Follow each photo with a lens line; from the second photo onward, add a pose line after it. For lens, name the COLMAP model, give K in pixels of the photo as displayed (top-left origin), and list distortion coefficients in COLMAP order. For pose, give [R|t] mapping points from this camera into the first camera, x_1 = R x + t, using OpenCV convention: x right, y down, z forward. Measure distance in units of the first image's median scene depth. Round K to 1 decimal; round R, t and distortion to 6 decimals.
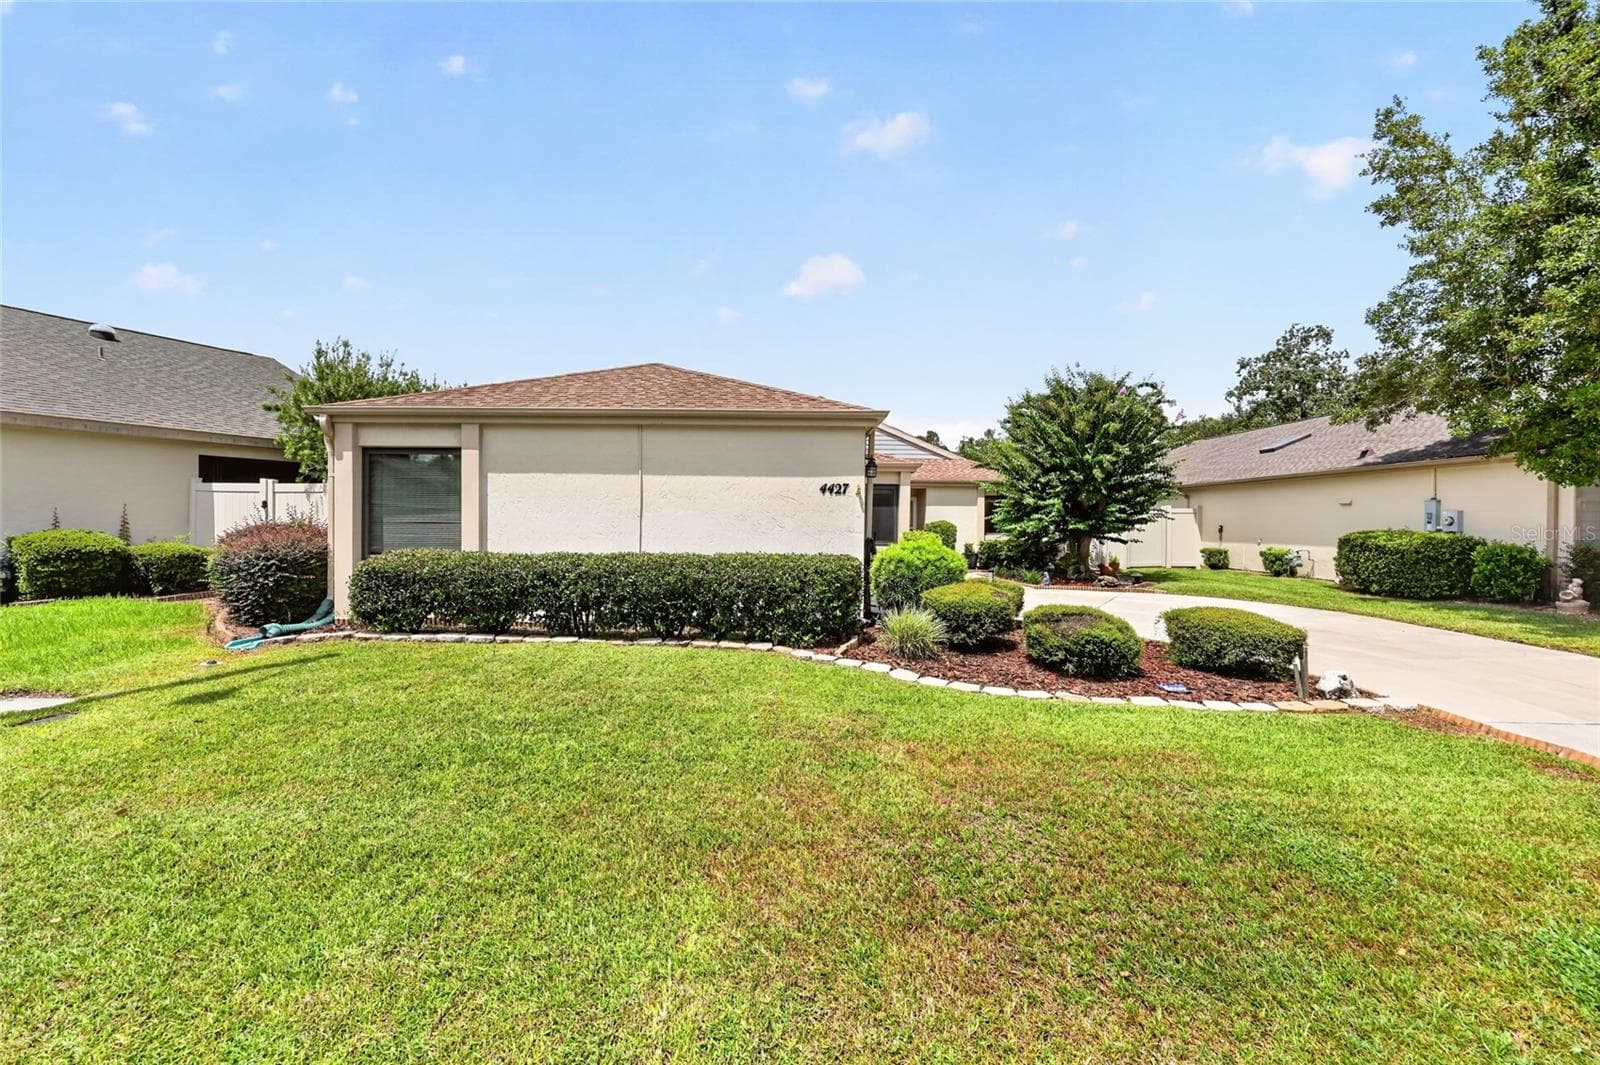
lens RADIAL K [[665.8, 0, 796.5], [0, 665.8, 532.5], [0, 0, 1]] dist [-0.007734, 0.000585]
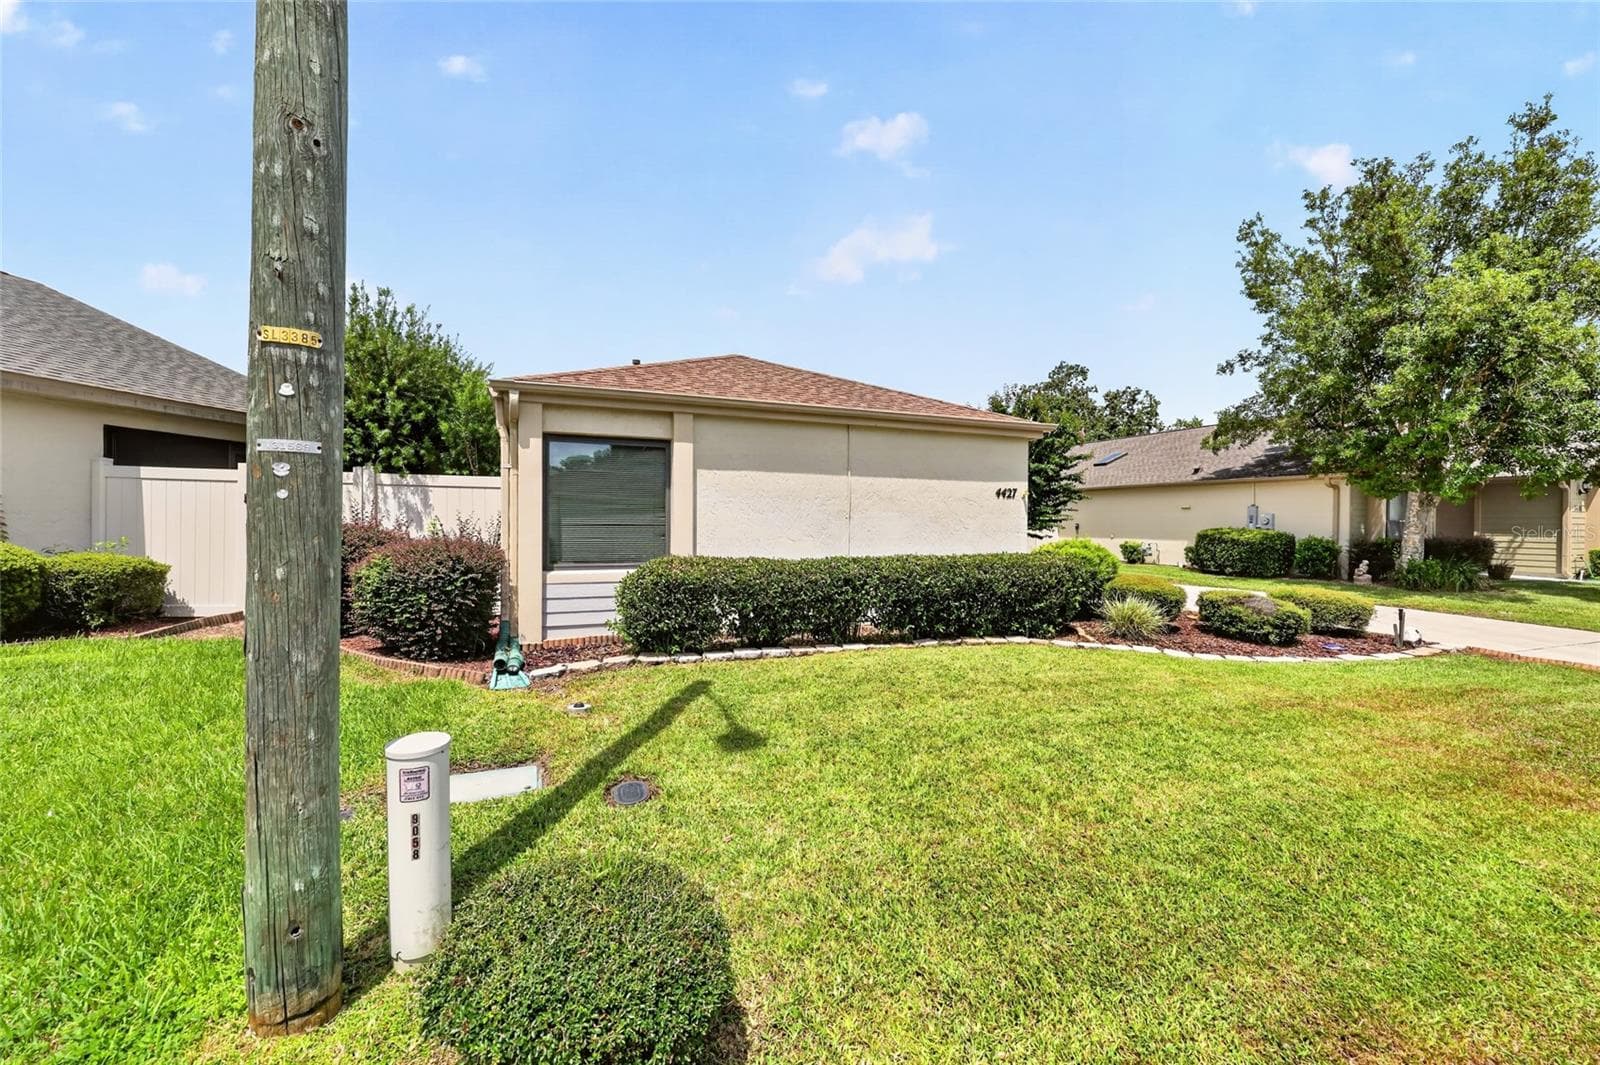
lens RADIAL K [[665.8, 0, 792.4], [0, 665.8, 529.9], [0, 0, 1]] dist [-0.007734, 0.000585]
pose [[0.923441, -0.004885, 0.383710, -0.575015], [0.004223, 0.999988, 0.002569, -0.008077], [-0.383718, -0.000752, 0.923450, 0.105251]]
